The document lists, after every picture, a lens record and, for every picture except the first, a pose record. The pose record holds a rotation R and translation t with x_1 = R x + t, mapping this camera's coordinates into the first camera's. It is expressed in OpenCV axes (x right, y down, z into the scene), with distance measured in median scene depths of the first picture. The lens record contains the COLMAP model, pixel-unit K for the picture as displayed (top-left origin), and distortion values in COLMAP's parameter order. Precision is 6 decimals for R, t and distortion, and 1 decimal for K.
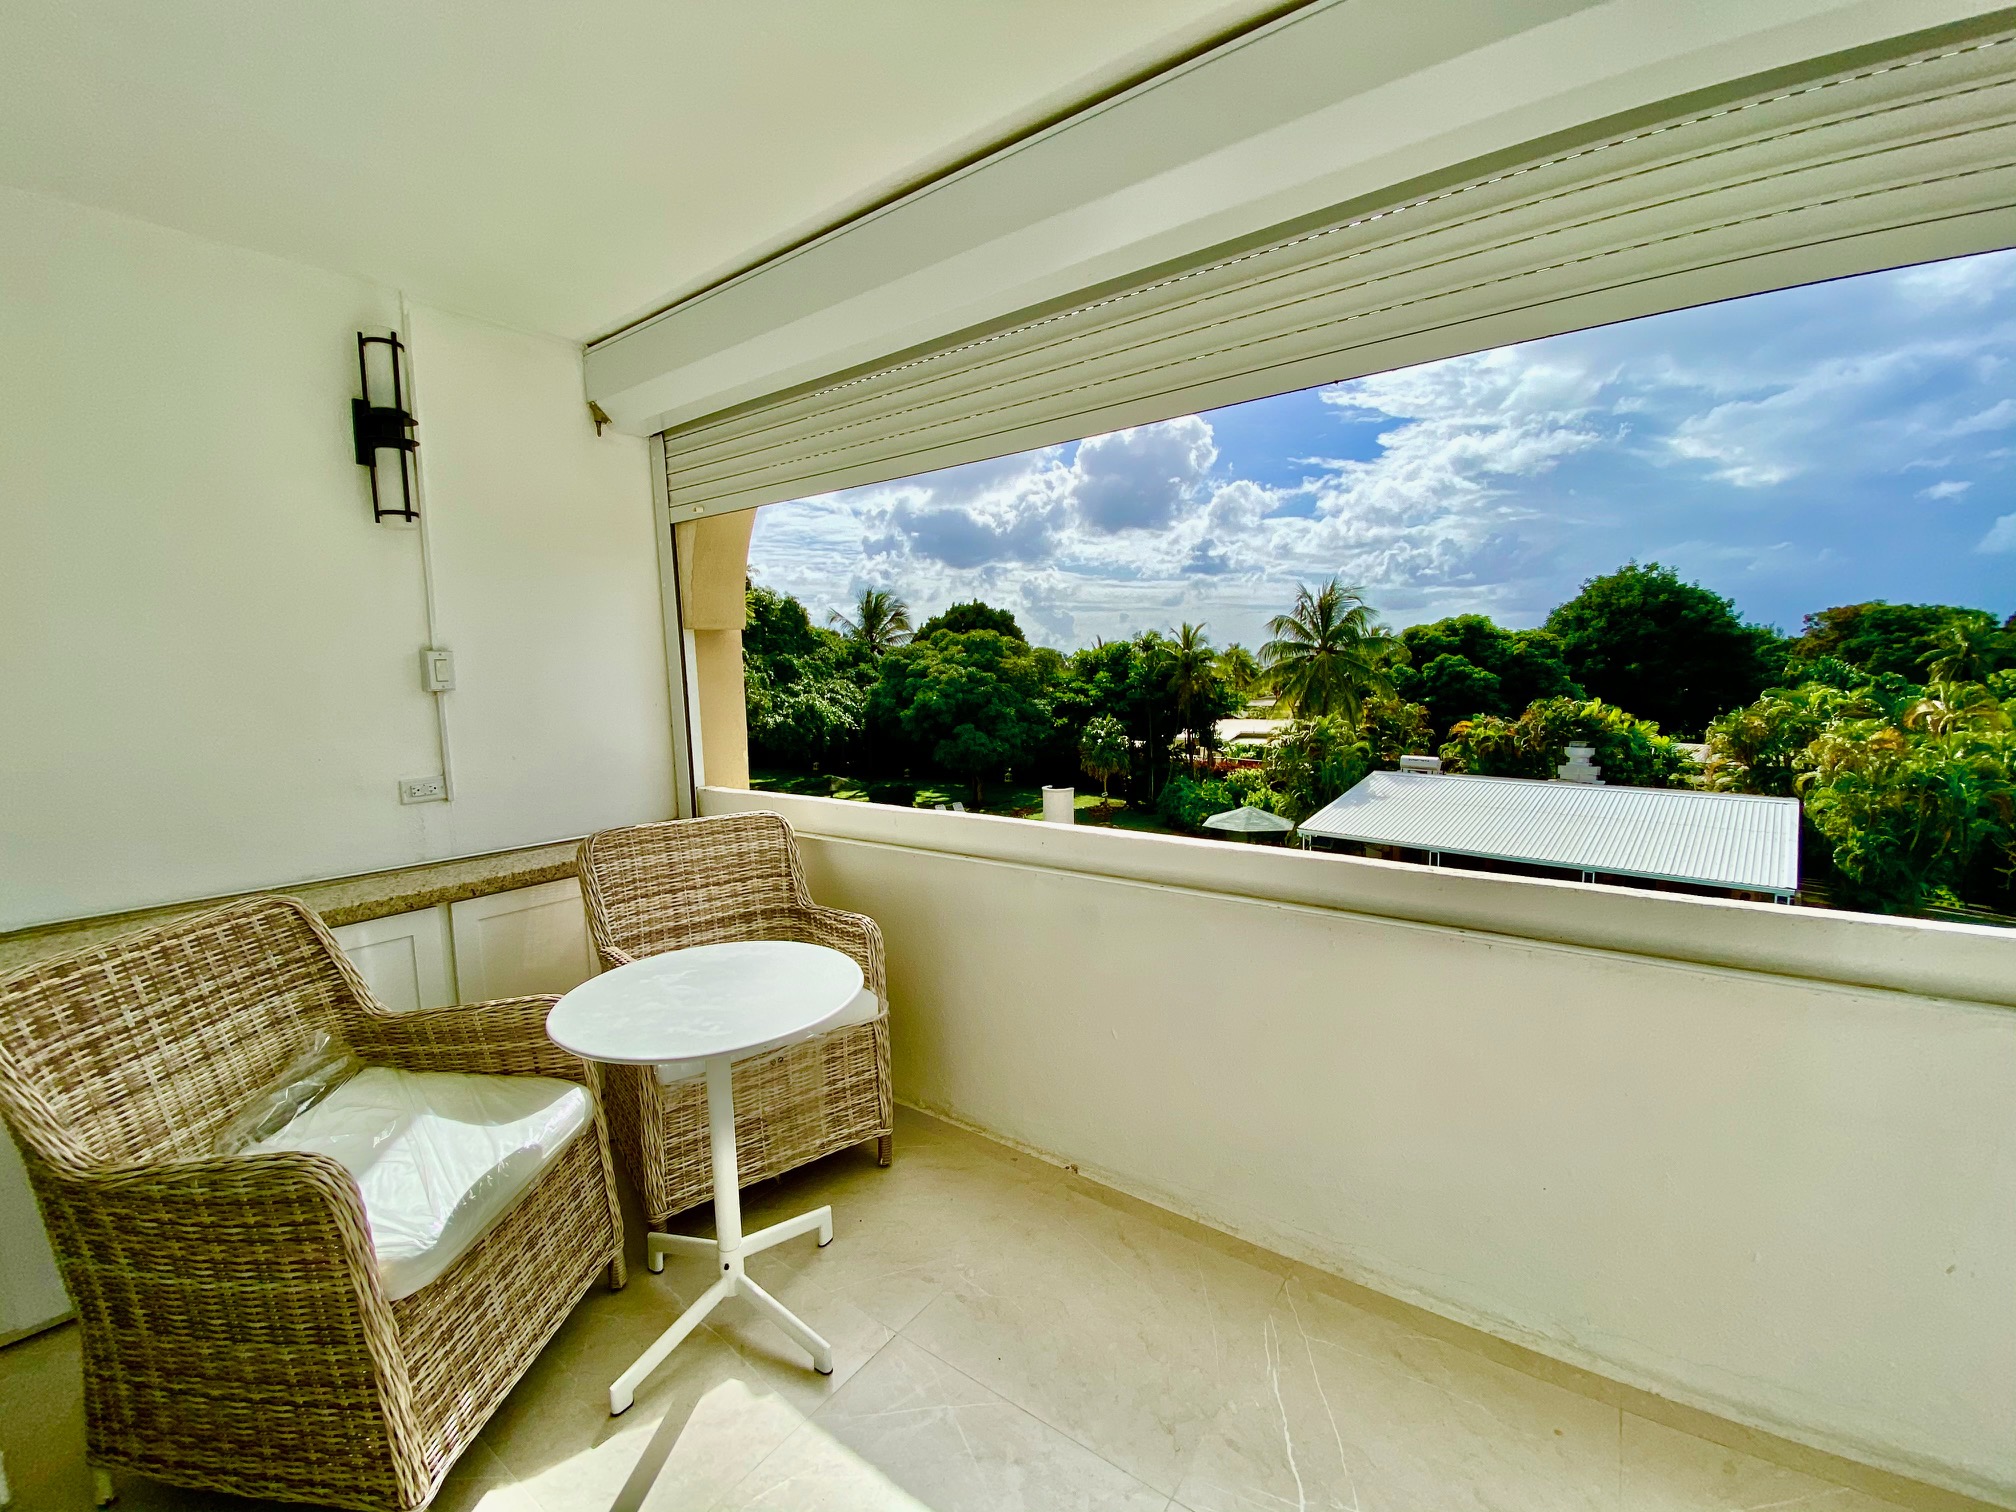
lens RADIAL K [[821.0, 0, 981.5], [0, 821.0, 774.3], [0, 0, 1]] dist [0.007654, -0.012718]
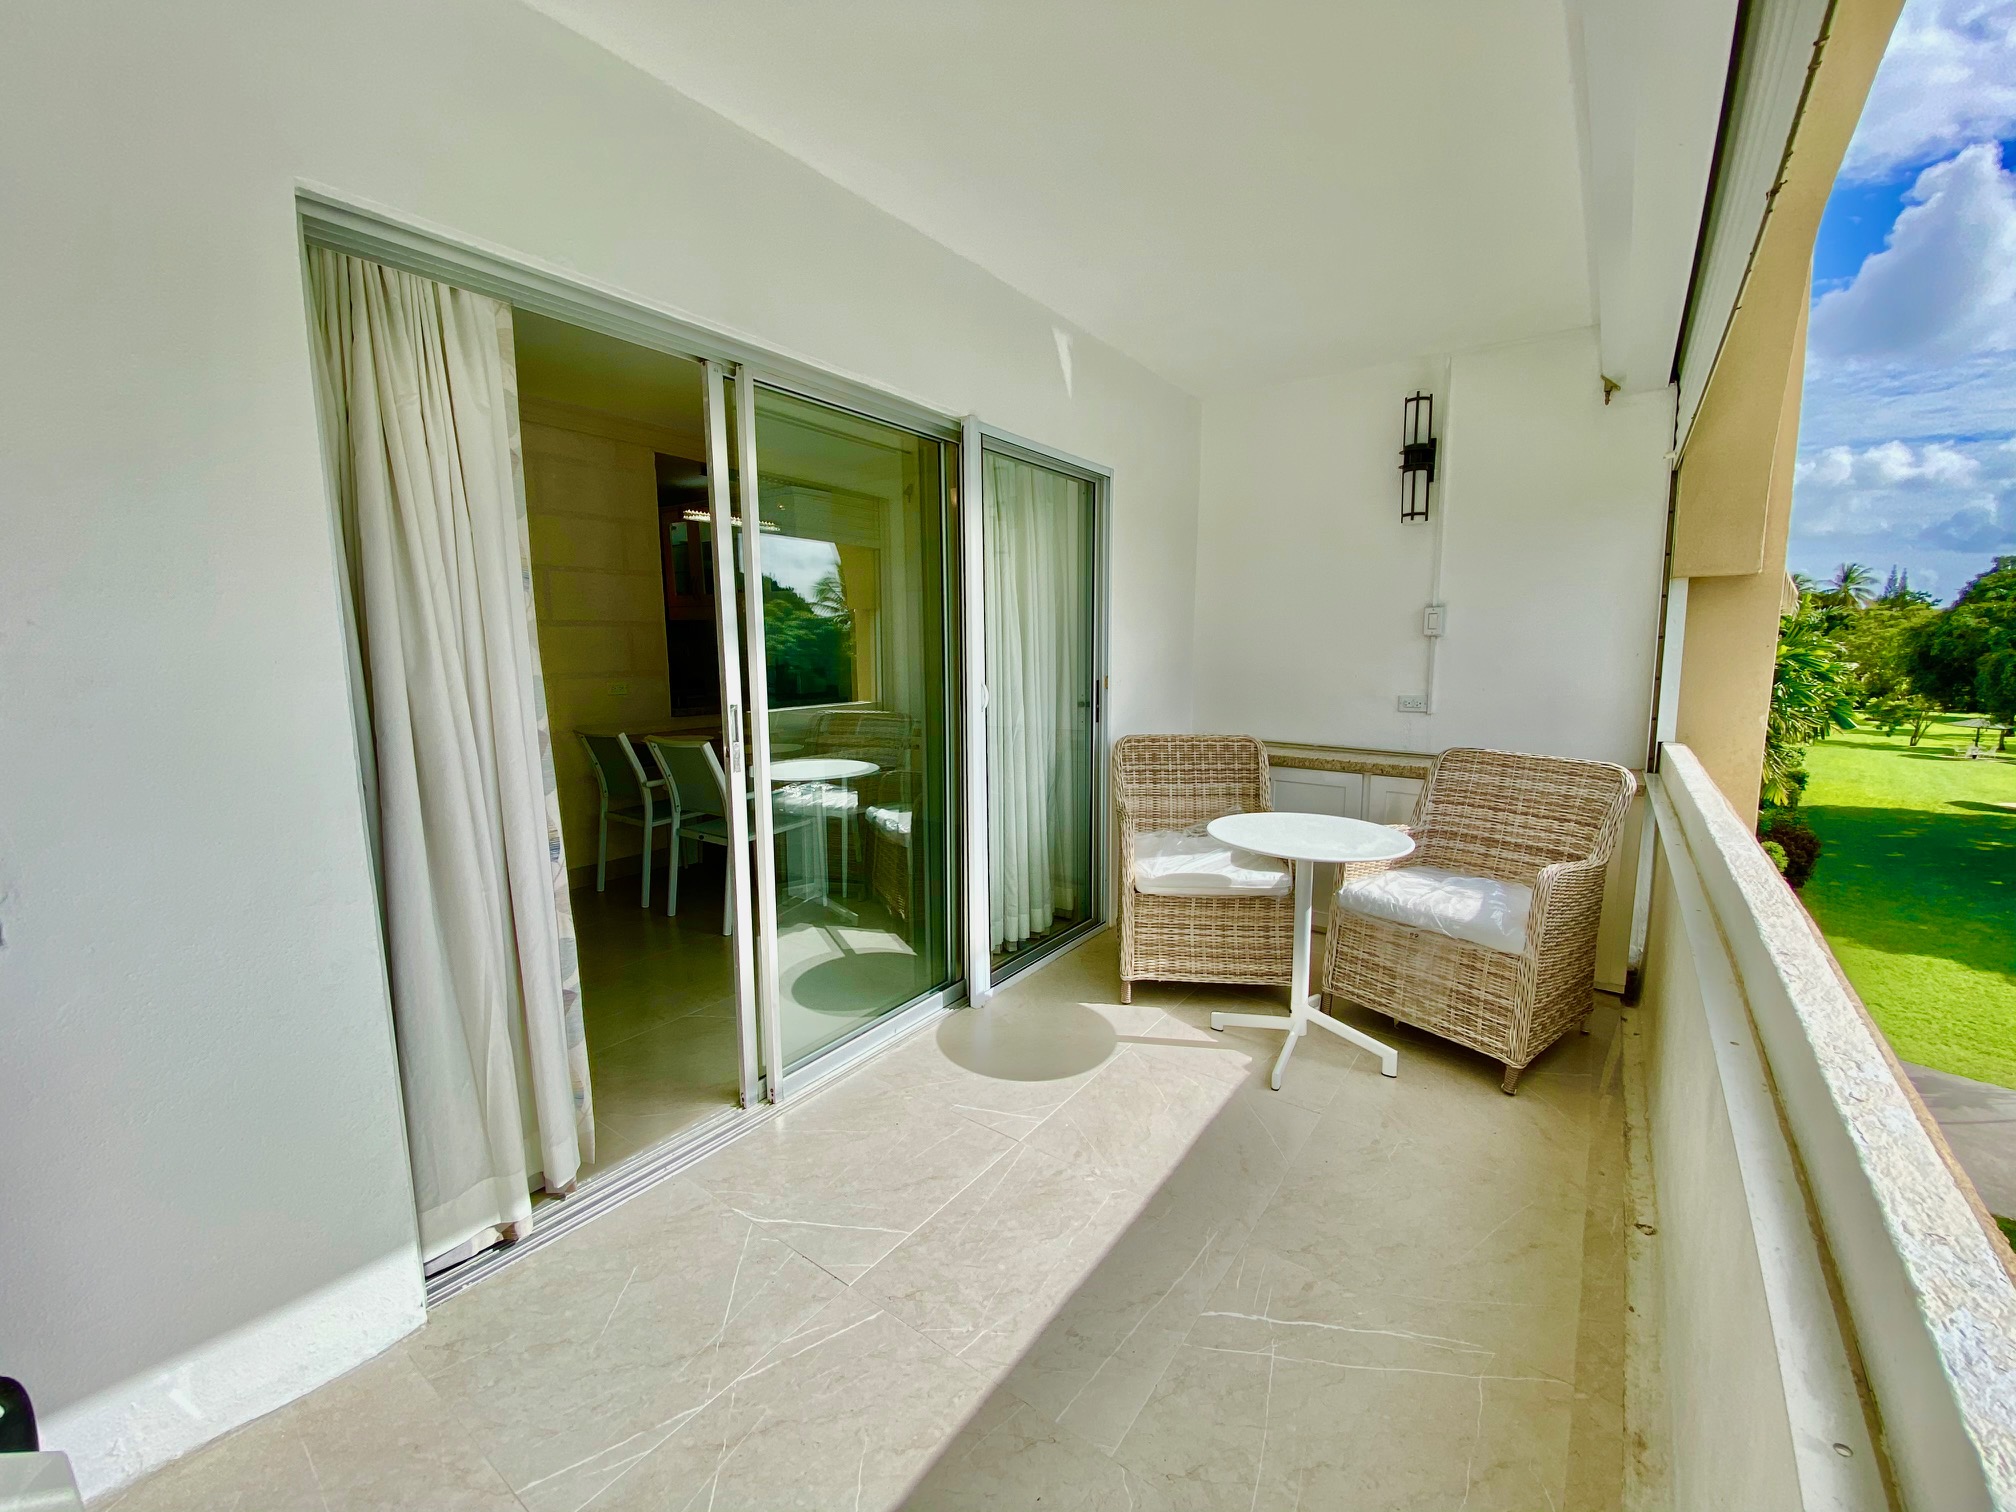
lens RADIAL K [[821.0, 0, 1007.4], [0, 821.0, 762.5], [0, 0, 1]] dist [0.007654, -0.012718]
pose [[0.007683, 0.175975, -0.984365, 0.844508], [-0.119167, 0.977540, 0.173825, -0.051049], [0.992844, 0.115969, 0.028481, 0.274660]]
